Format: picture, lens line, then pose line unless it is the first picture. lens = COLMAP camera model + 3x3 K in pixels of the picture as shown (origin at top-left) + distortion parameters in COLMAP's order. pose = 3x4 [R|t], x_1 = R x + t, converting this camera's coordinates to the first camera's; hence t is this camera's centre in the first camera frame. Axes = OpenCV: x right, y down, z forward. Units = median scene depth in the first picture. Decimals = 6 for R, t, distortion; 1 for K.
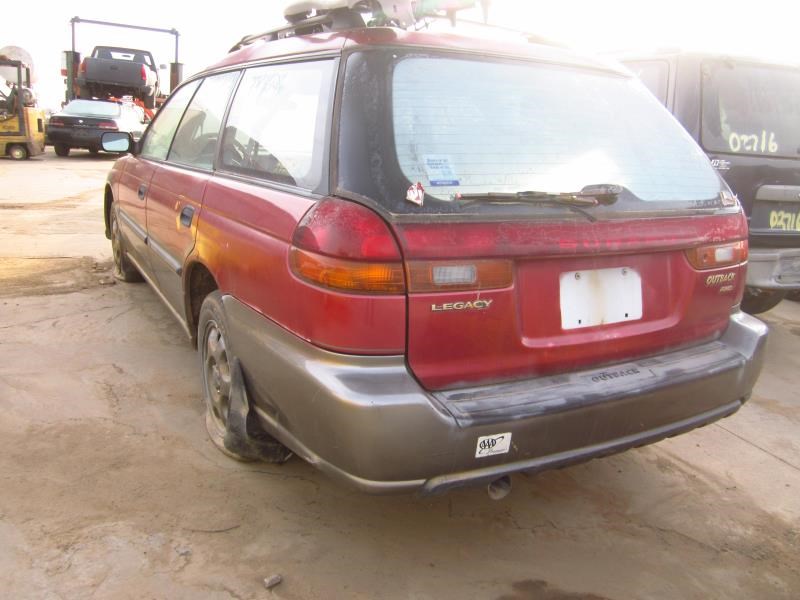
lens RADIAL K [[663.4, 0, 398.3], [0, 663.4, 299.6], [0, 0, 1]] dist [-0.048187, 0.024412]
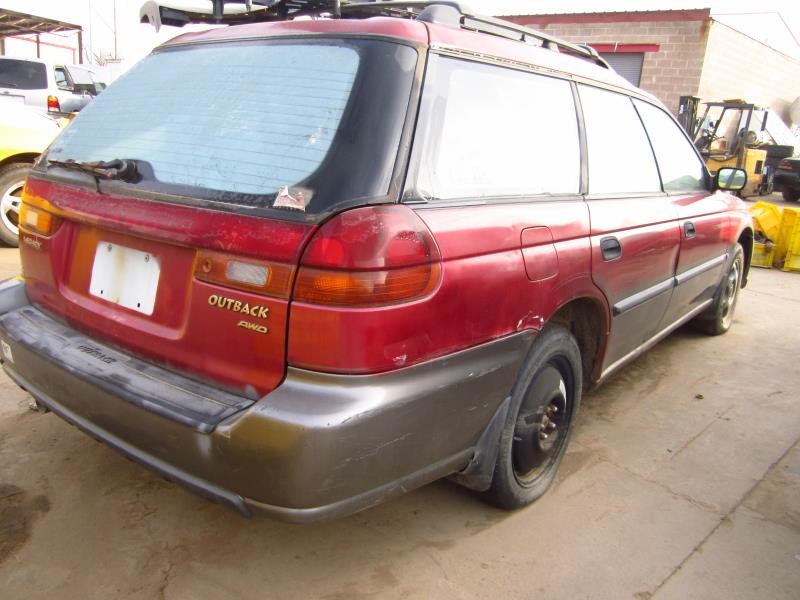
lens RADIAL K [[663.4, 0, 398.9], [0, 663.4, 300.1], [0, 0, 1]] dist [-0.048187, 0.024412]
pose [[0.385905, 0.199408, -0.900730, 1.302645], [-0.265218, 0.959123, 0.098706, -0.167730], [0.883593, 0.200798, 0.423017, 0.934530]]
